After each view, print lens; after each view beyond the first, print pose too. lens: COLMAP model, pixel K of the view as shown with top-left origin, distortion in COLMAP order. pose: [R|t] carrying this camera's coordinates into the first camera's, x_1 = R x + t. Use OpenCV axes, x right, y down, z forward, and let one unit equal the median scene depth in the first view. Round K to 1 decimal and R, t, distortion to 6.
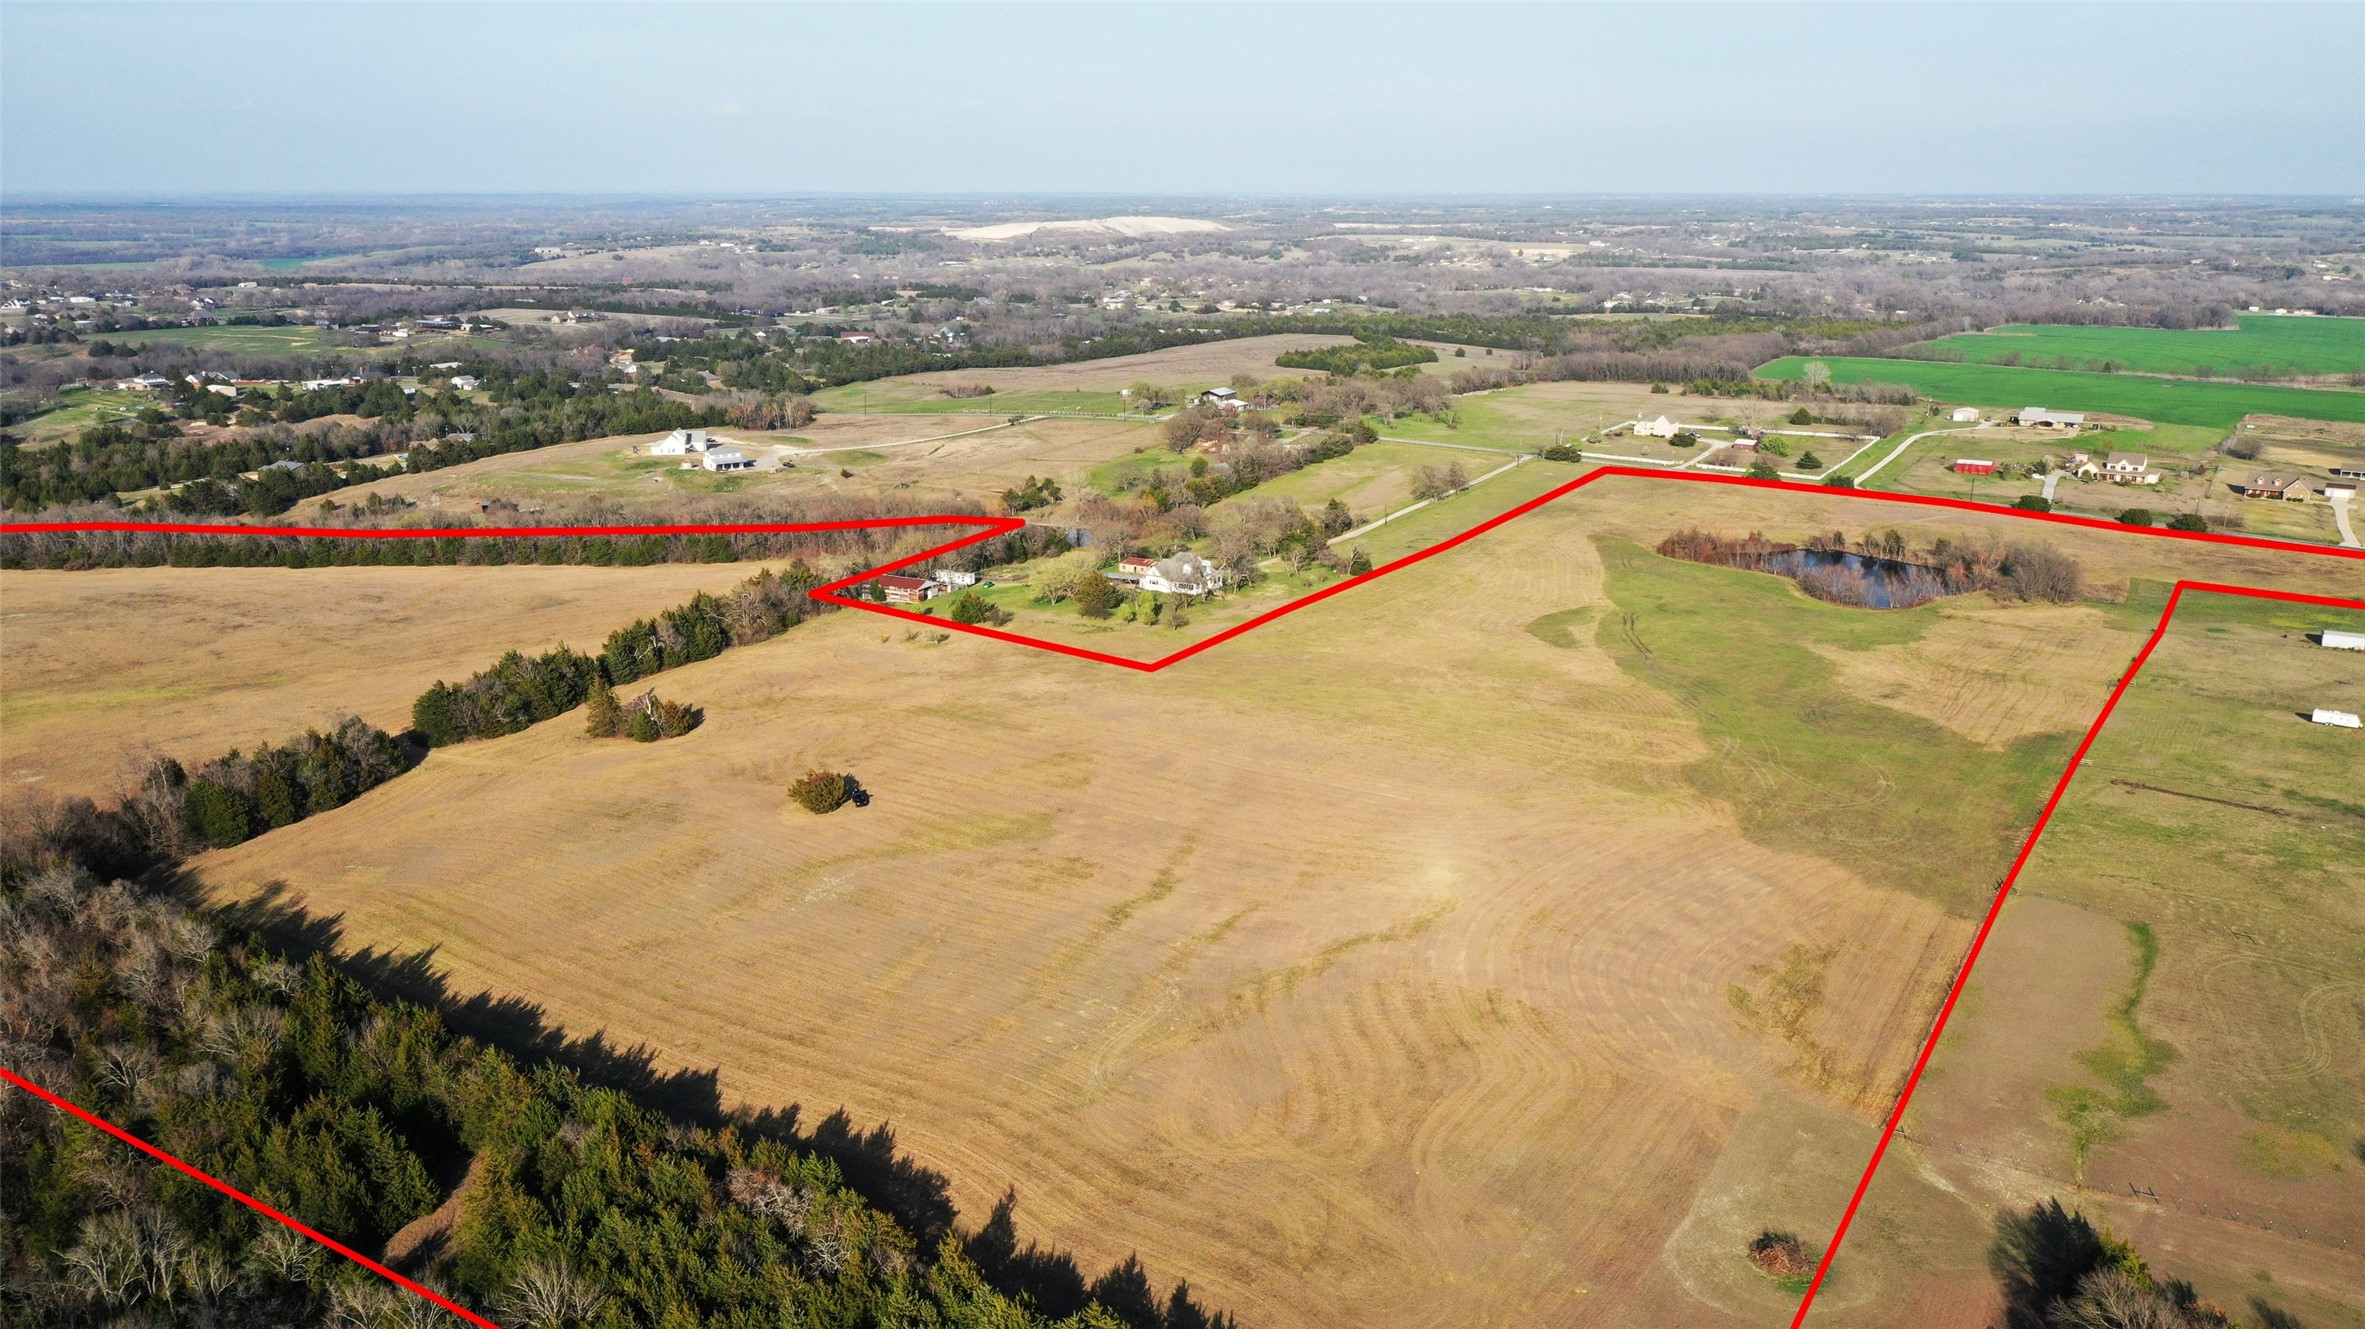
lens RADIAL K [[1857.2, 0, 1180.3], [0, 1857.2, 664.5], [0, 0, 1]] dist [-0.001624, 0.004414]
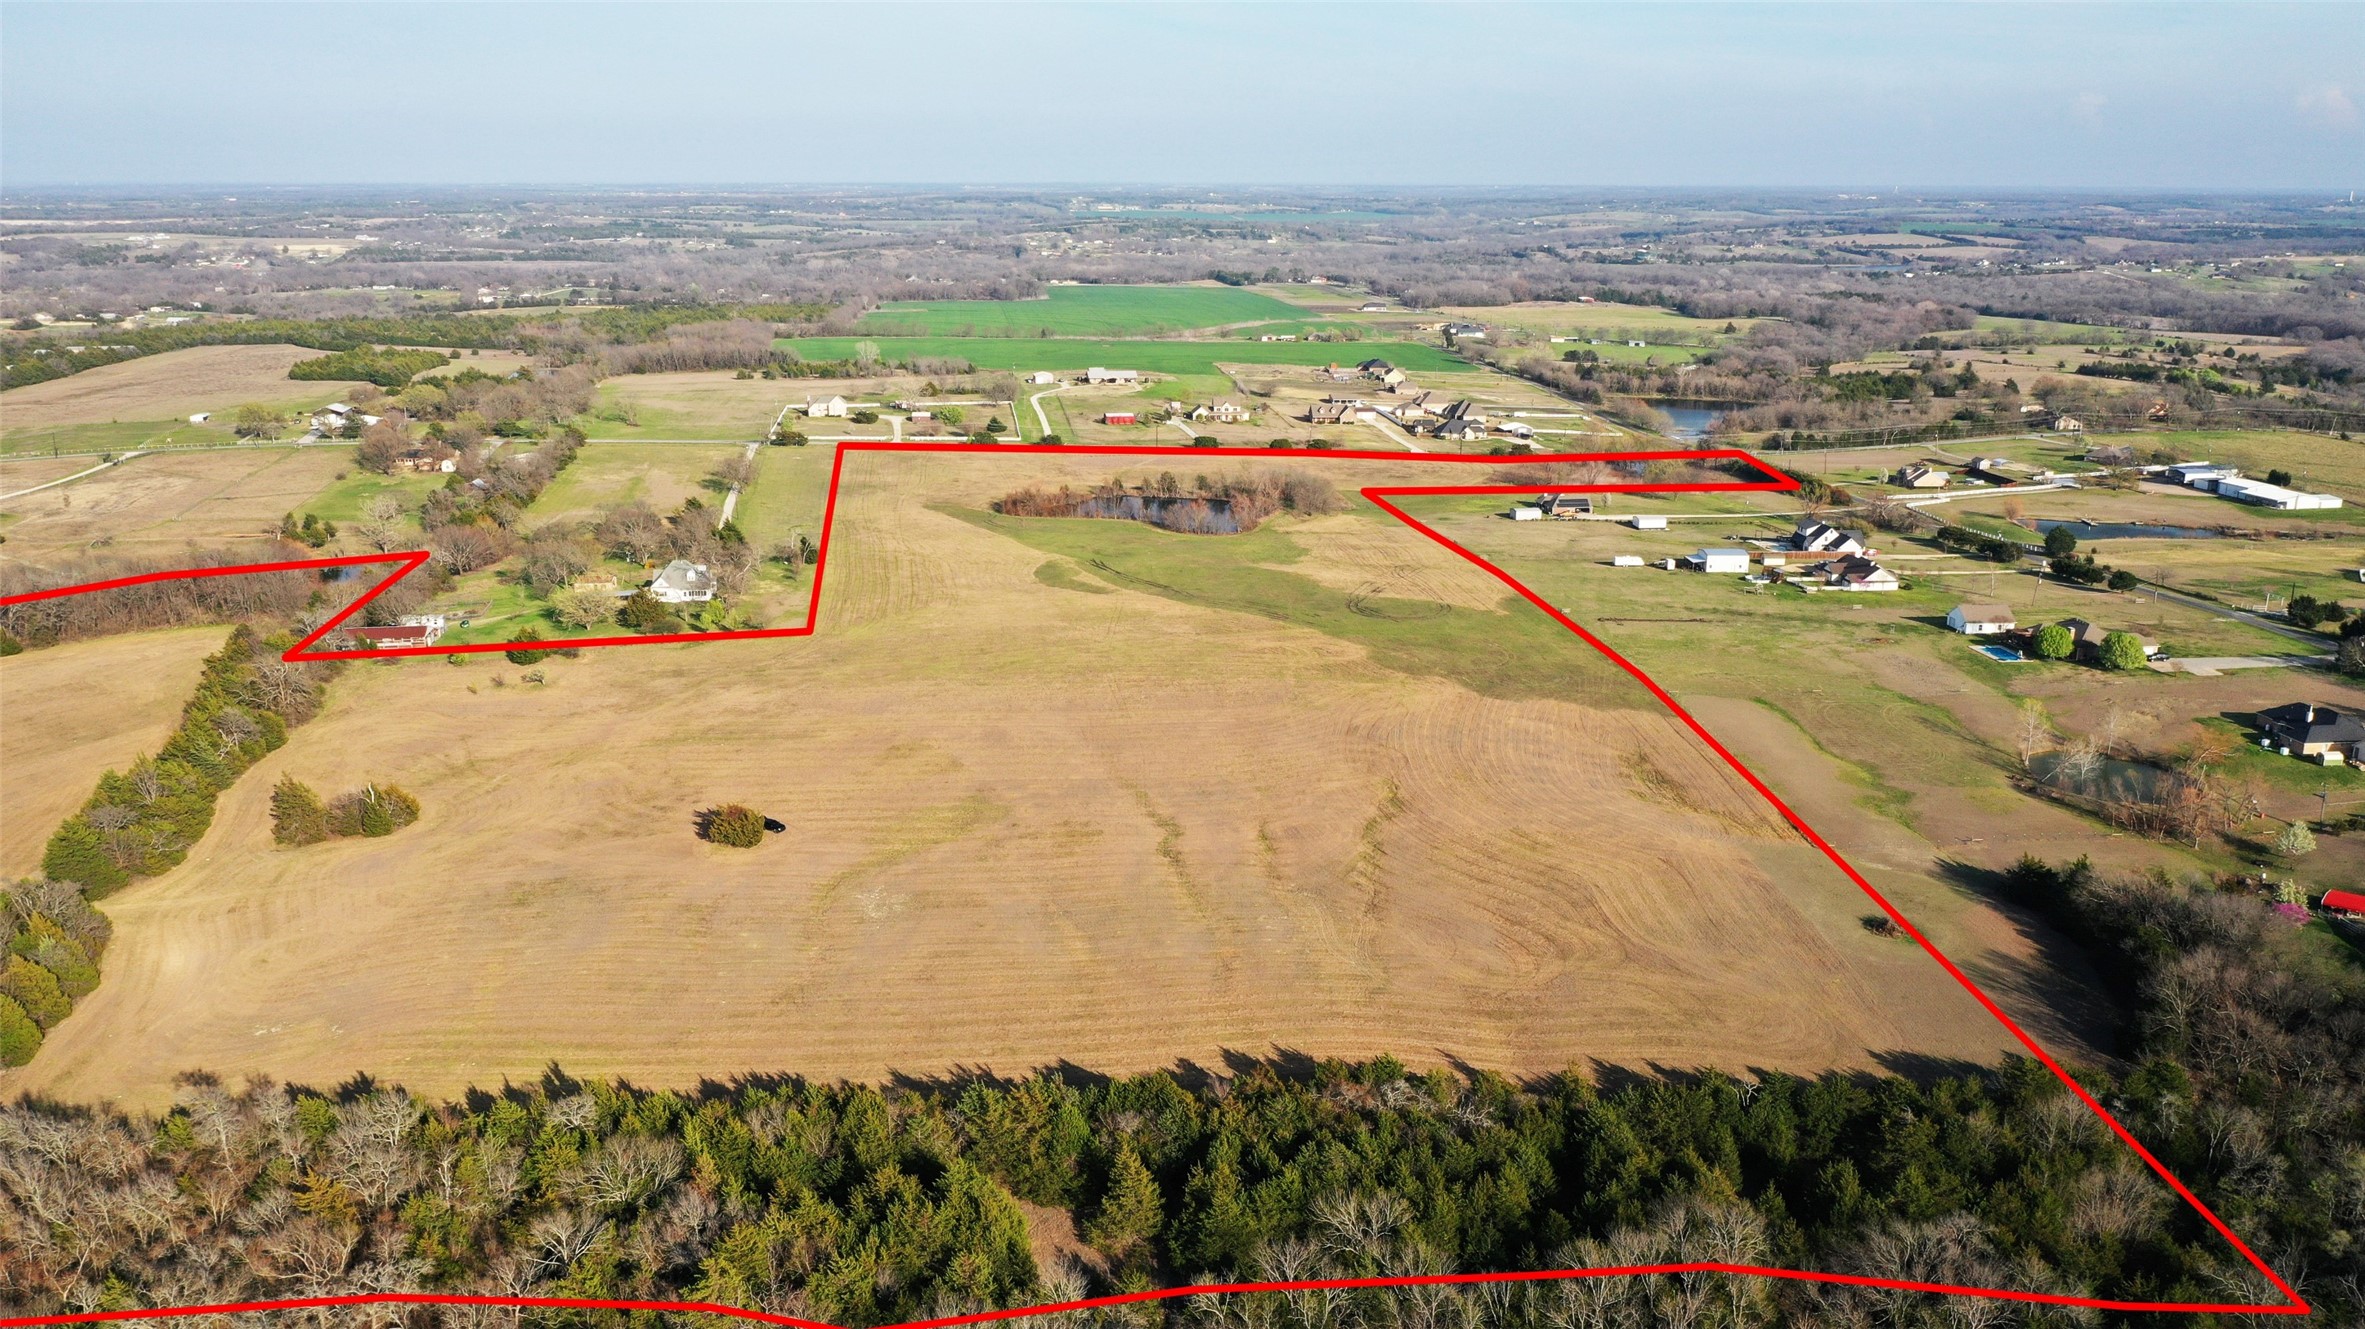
lens RADIAL K [[1857.2, 0, 1180.3], [0, 1857.2, 664.5], [0, 0, 1]] dist [-0.001624, 0.004414]
pose [[0.781856, -0.159406, 0.602736, -0.140470], [0.156179, 0.986014, 0.058180, -0.007965], [-0.603581, 0.048646, 0.795817, 0.025434]]
